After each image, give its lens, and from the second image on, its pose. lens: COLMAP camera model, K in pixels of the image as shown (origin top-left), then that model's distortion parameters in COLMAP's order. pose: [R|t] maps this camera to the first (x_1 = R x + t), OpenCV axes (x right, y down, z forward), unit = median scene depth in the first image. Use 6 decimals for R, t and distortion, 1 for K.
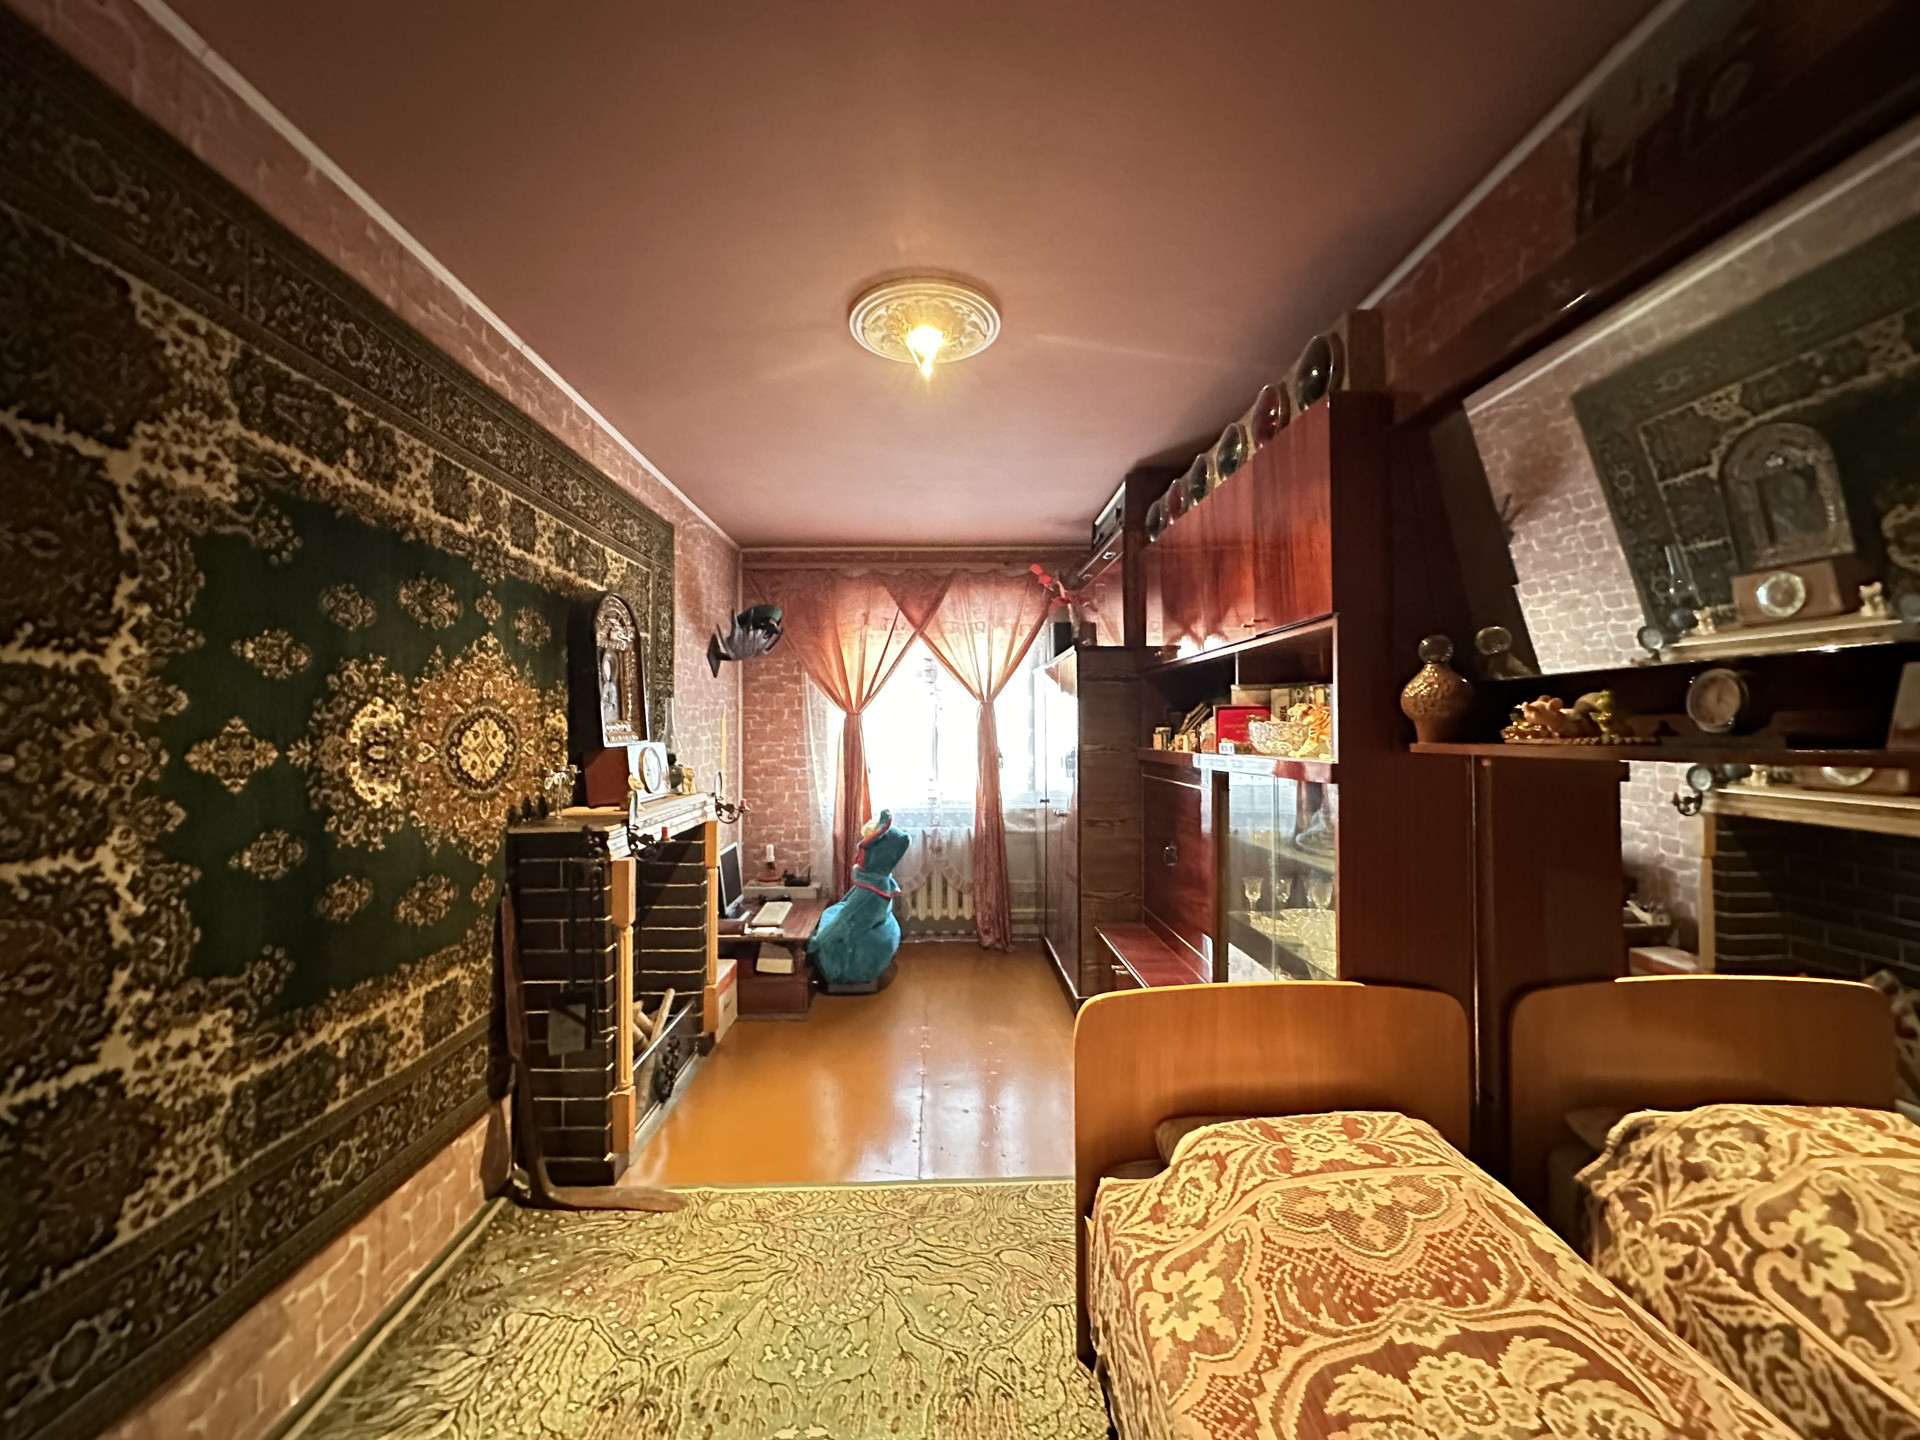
lens RADIAL K [[764.1, 0, 957.1], [0, 764.1, 723.3], [0, 0, 1]] dist [-0.000892, -0.000551]
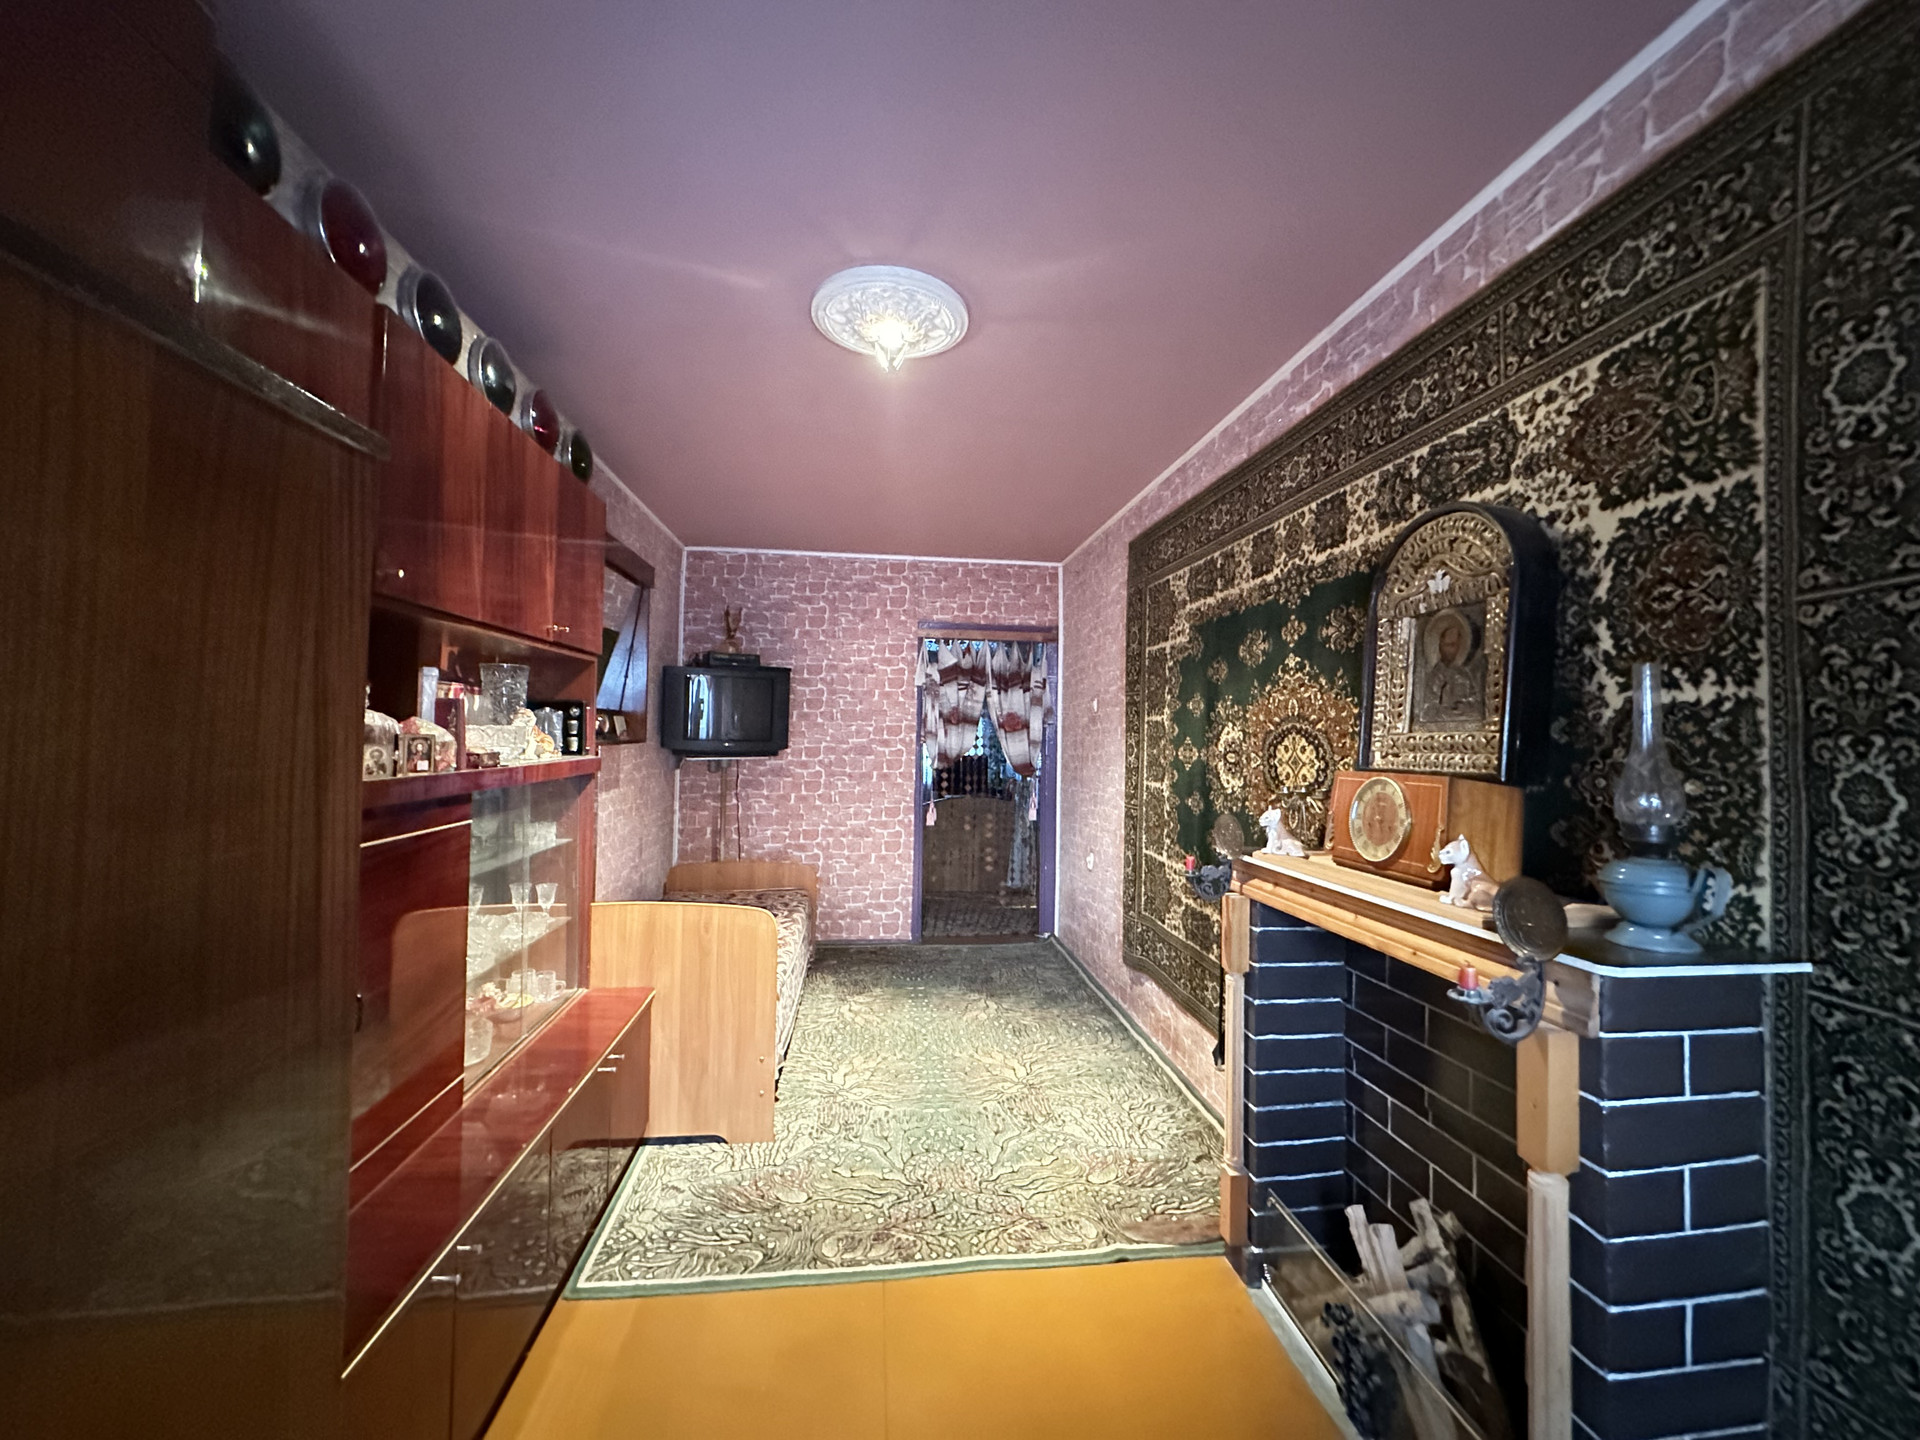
lens RADIAL K [[764.1, 0, 961.2], [0, 764.1, 722.1], [0, 0, 1]] dist [-0.000892, -0.000551]
pose [[-0.995738, -0.015768, -0.090874, -0.055002], [-0.013534, 0.999592, -0.025149, 0.010315], [0.091233, -0.023812, -0.995545, 2.072045]]
